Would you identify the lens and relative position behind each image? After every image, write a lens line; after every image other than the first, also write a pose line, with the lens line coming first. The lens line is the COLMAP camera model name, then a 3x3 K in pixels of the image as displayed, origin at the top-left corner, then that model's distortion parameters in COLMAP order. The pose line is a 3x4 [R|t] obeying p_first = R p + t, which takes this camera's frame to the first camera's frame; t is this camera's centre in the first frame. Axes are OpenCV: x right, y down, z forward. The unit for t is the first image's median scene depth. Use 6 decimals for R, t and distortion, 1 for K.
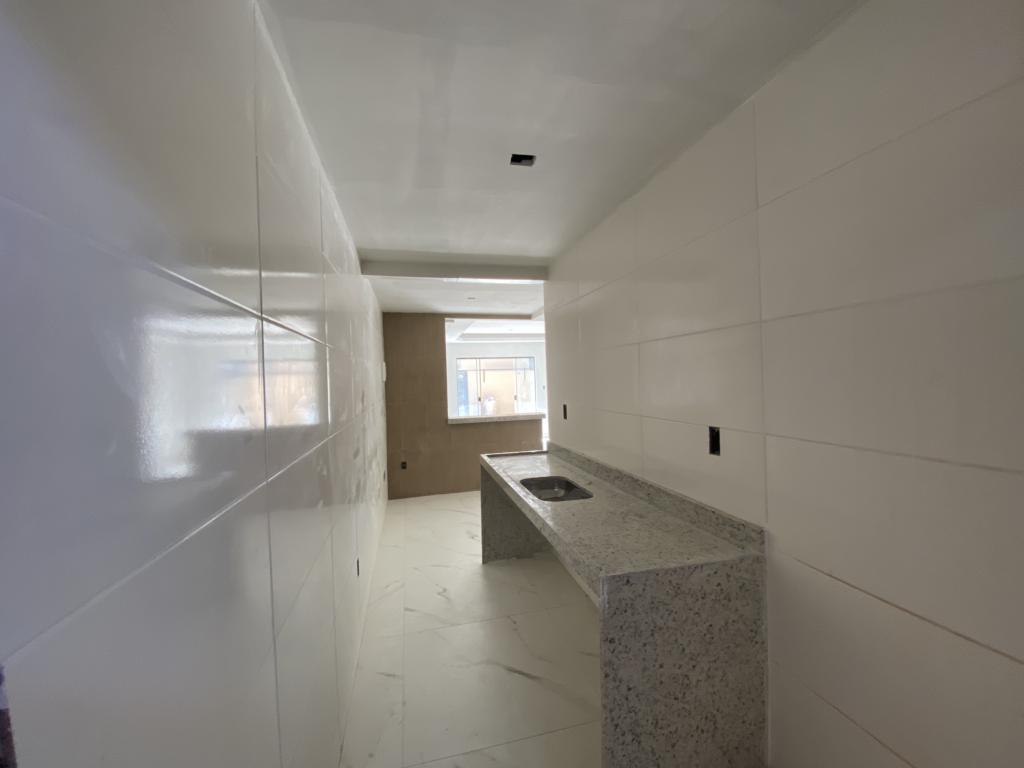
lens RADIAL K [[413.1, 0, 512.0], [0, 413.1, 384.0], [0, 0, 1]] dist [0.044593, -0.032860]
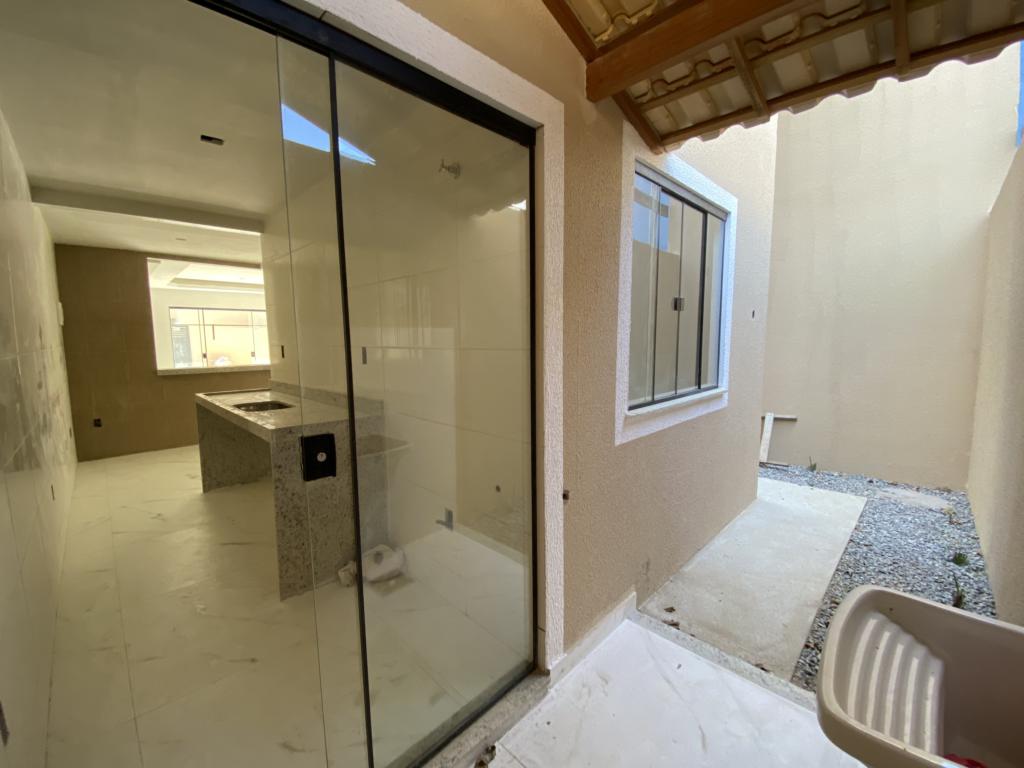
lens RADIAL K [[420.7, 0, 512.0], [0, 420.7, 384.0], [0, 0, 1]] dist [0.019381, -0.019339]
pose [[0.859883, -0.035076, 0.509285, 0.067456], [-0.008393, 0.996530, 0.082804, 0.048788], [-0.510423, -0.075477, 0.856605, -0.320659]]
